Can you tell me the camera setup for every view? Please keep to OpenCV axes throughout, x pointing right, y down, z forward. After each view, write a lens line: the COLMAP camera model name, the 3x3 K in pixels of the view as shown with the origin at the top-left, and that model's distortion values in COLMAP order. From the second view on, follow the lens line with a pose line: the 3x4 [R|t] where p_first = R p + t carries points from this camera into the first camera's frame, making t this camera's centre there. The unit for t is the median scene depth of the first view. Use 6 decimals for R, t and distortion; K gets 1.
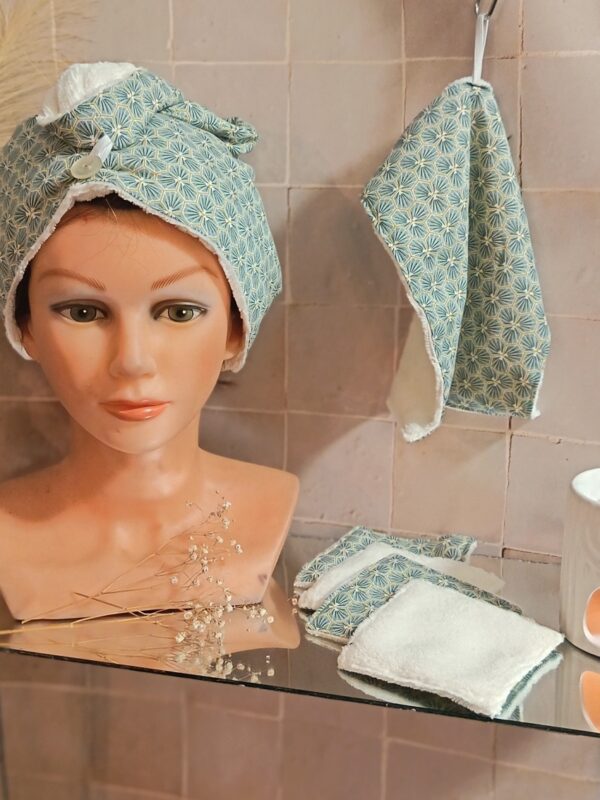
lens RADIAL K [[1152.5, 0, 342.4], [0, 1152.5, 404.1], [0, 0, 1]] dist [-0.009062, 0.000000]
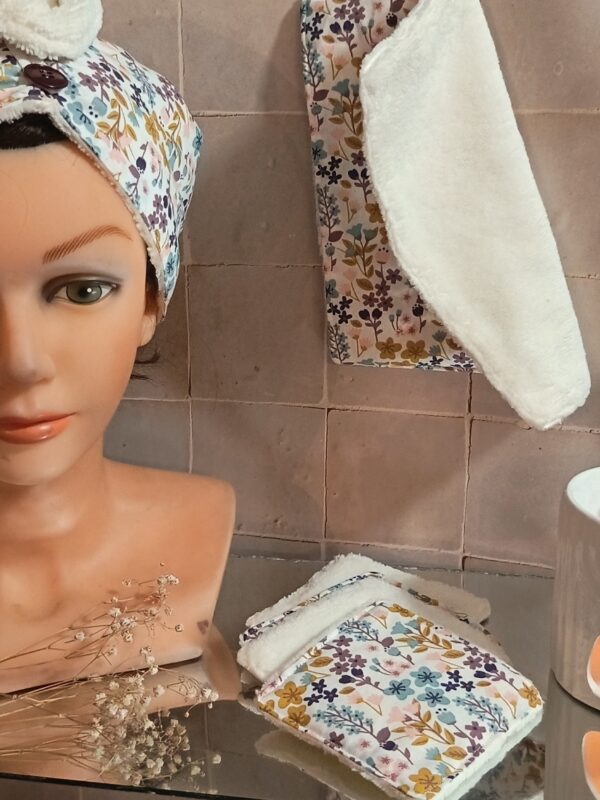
lens RADIAL K [[1152.5, 0, 304.0], [0, 1152.5, 406.5], [0, 0, 1]] dist [-0.009062, 0.000000]
pose [[0.989017, -0.054026, 0.137574, -0.098513], [0.045787, 0.997002, 0.062367, -0.042574], [-0.140531, -0.055383, 0.988526, 0.238697]]
